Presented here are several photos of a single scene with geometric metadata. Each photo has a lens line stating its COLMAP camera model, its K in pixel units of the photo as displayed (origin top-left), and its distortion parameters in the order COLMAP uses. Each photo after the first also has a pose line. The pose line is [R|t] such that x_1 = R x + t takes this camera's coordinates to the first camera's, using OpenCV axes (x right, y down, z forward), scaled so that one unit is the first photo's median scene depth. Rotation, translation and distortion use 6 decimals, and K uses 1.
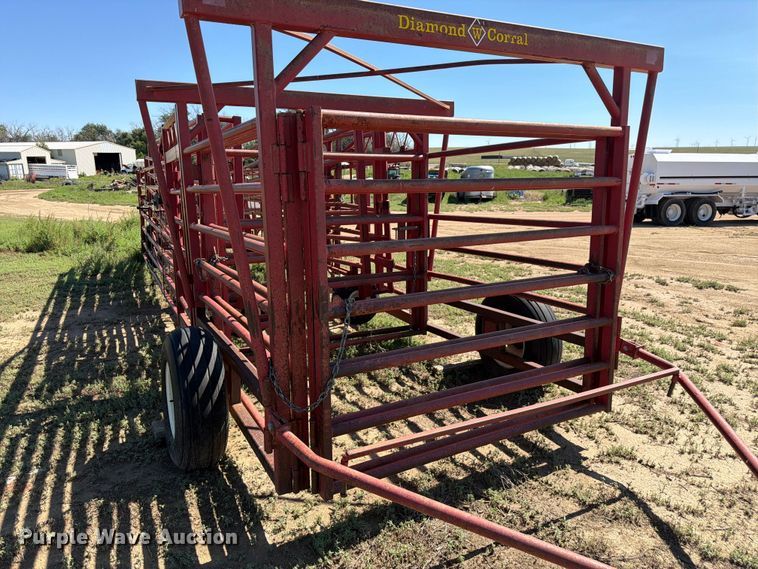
lens RADIAL K [[548.4, 0, 379.0], [0, 548.4, 284.5], [0, 0, 1]] dist [-0.009639, -0.003288]
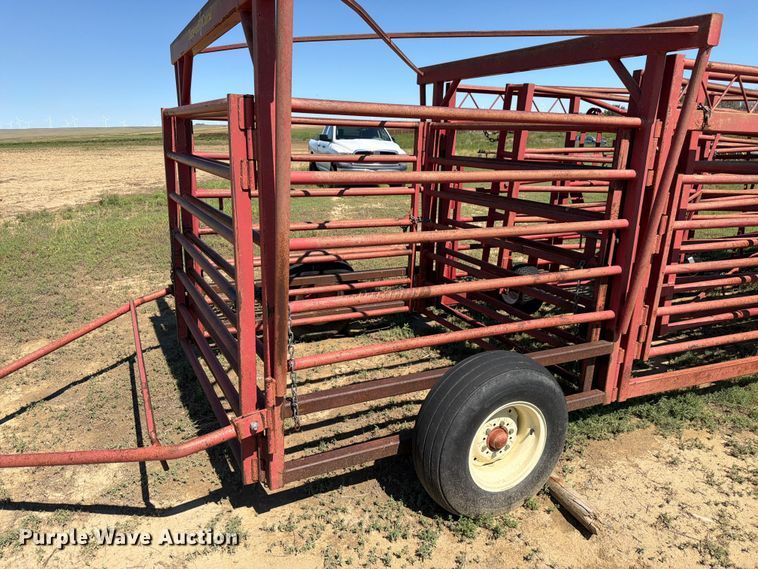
lens RADIAL K [[549.5, 0, 370.5], [0, 549.5, 292.6], [0, 0, 1]] dist [-0.007479, -0.007240]
pose [[-0.026572, 0.289016, -0.956956, 1.076399], [-0.203728, 0.935637, 0.288234, -0.269343], [0.978667, 0.202618, 0.034019, 1.105436]]
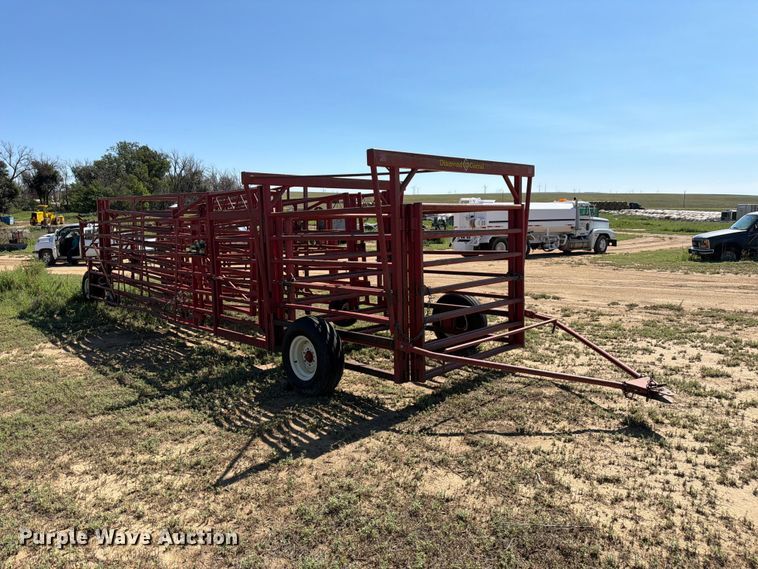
lens RADIAL K [[533.5, 0, 379.0], [0, 533.5, 284.5], [0, 0, 1]] dist [0.079586, -0.002685]
pose [[0.957501, -0.043886, 0.285071, -0.615194], [0.065610, 0.995587, -0.067102, 0.105160], [-0.280868, 0.082953, 0.956155, -0.711891]]
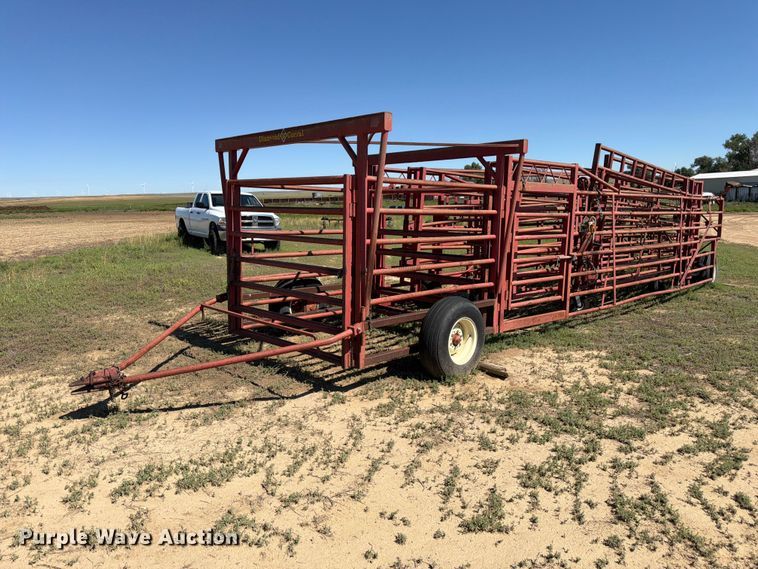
lens RADIAL K [[533.5, 0, 379.0], [0, 533.5, 284.5], [0, 0, 1]] dist [0.079586, -0.002685]
pose [[0.293649, 0.152341, -0.943696, 1.772593], [-0.188833, 0.977010, 0.098959, -0.144891], [0.937077, 0.149142, 0.315665, 0.614605]]
